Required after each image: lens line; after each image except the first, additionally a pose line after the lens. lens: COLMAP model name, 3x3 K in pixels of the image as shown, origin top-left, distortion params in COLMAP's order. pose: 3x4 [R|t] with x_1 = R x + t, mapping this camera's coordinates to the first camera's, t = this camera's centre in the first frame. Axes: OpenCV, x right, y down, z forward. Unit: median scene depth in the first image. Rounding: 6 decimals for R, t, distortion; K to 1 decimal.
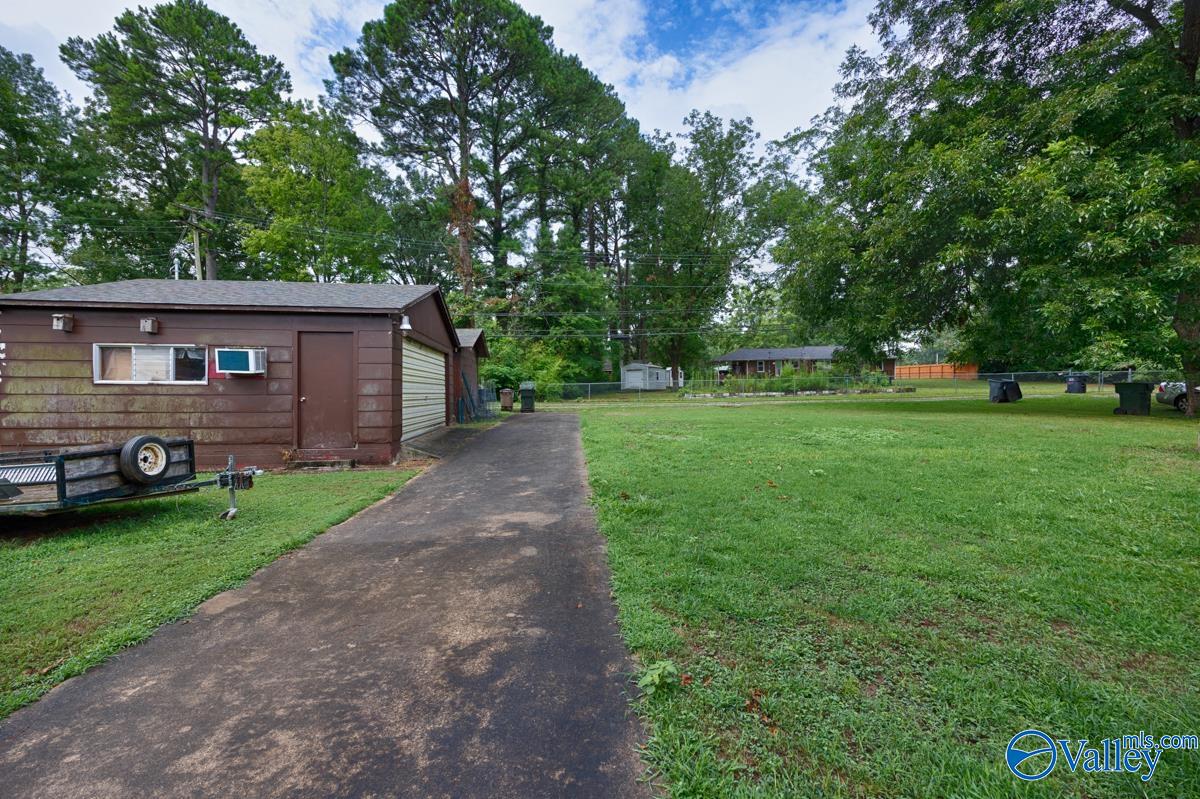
lens RADIAL K [[464.4, 0, 596.5], [0, 464.4, 396.1], [0, 0, 1]] dist [-0.002516, 0.000049]
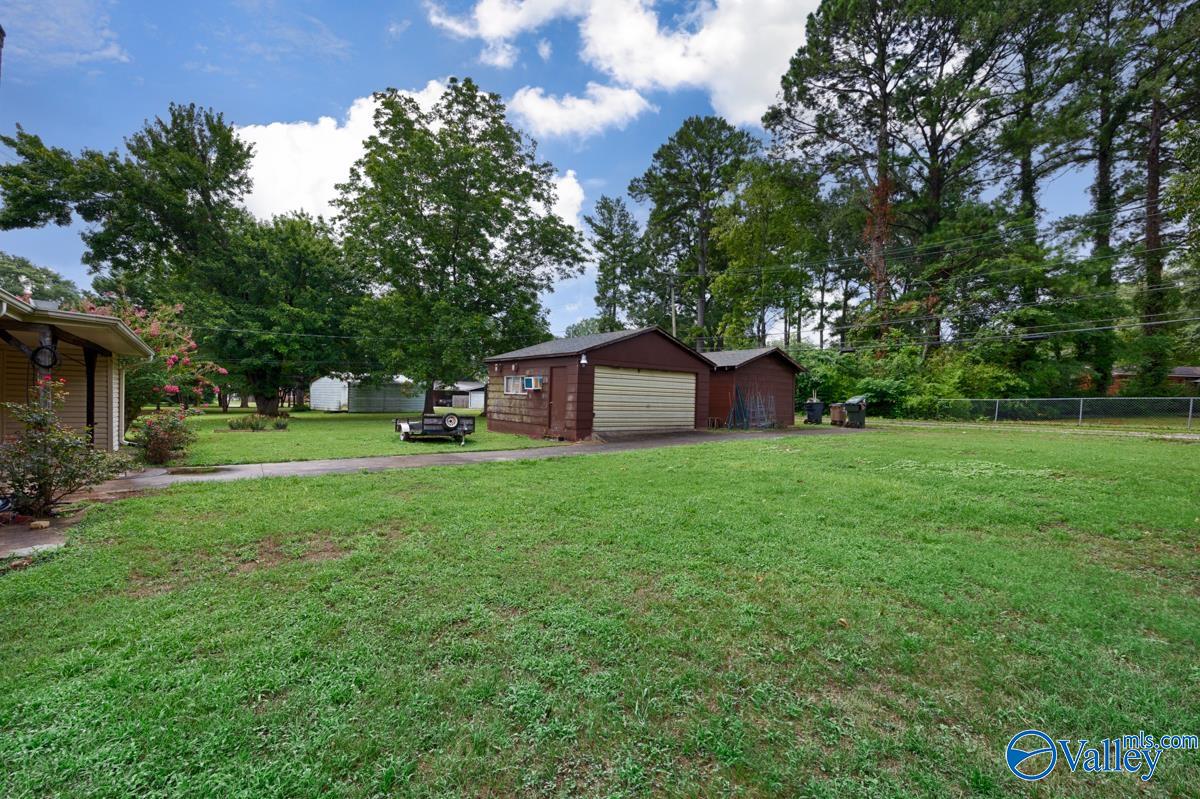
lens RADIAL K [[487.7, 0, 611.4], [0, 487.7, 393.2], [0, 0, 1]] dist [0.000852, 0.000091]
pose [[0.556591, 0.006632, -0.830760, 0.662812], [-0.034505, 0.999290, -0.015140, -0.006346], [0.830070, 0.037092, 0.556424, 0.057595]]
